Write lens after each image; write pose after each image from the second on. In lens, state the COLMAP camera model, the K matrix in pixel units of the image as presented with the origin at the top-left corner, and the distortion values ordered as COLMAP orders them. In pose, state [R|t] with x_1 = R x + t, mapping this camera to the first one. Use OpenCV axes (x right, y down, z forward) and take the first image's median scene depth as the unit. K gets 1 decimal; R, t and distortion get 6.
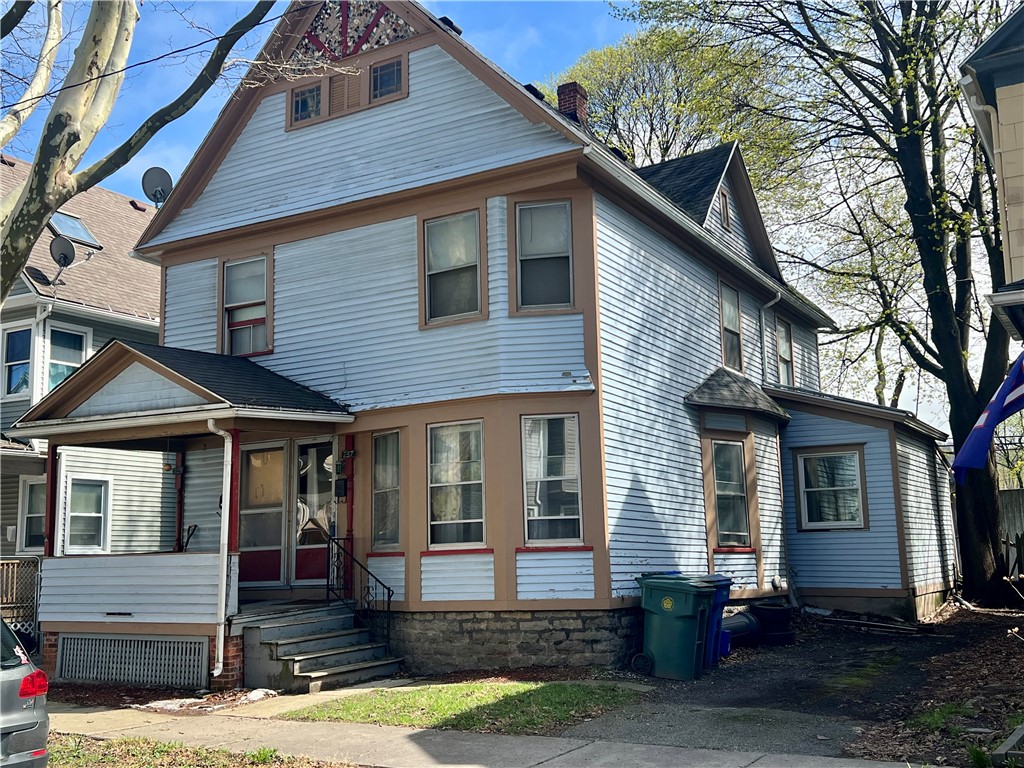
lens RADIAL K [[1086.6, 0, 512.0], [0, 1086.6, 384.0], [0, 0, 1]] dist [0.149409, -0.443051]
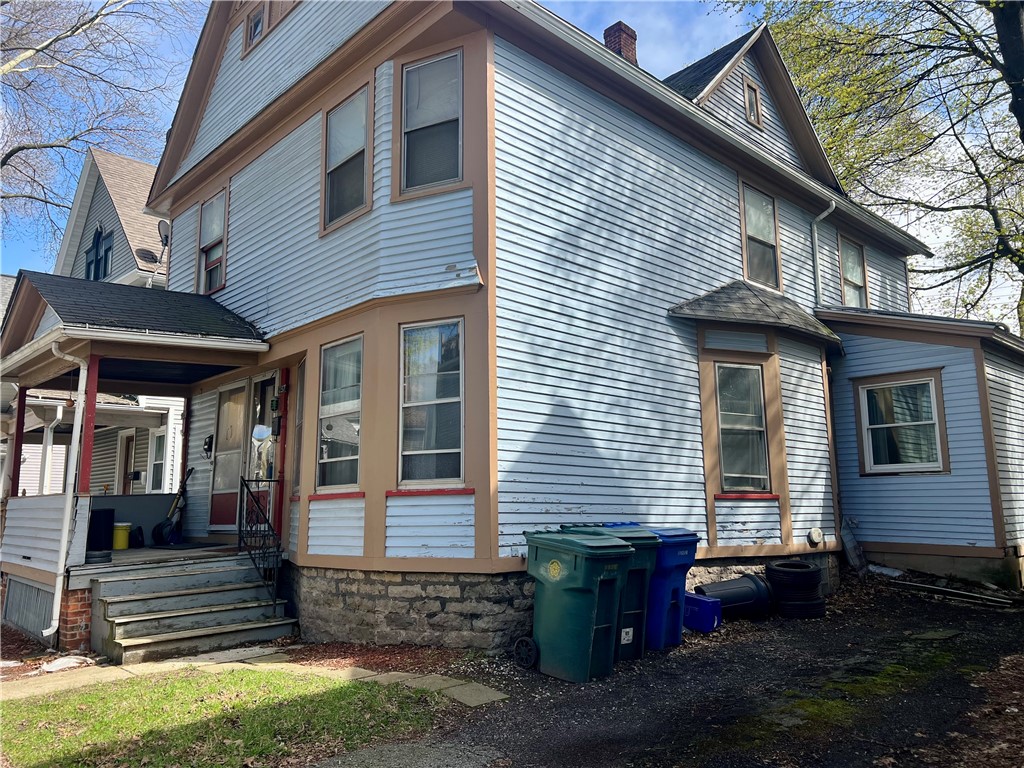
lens RADIAL K [[771.9, 0, 511.3], [0, 771.9, 385.5], [0, 0, 1]] dist [0.046305, -0.054277]
pose [[0.958033, -0.033379, -0.284709, 0.230655], [0.035237, 0.999378, 0.001405, 0.071282], [0.284485, -0.011379, 0.958613, 0.456634]]
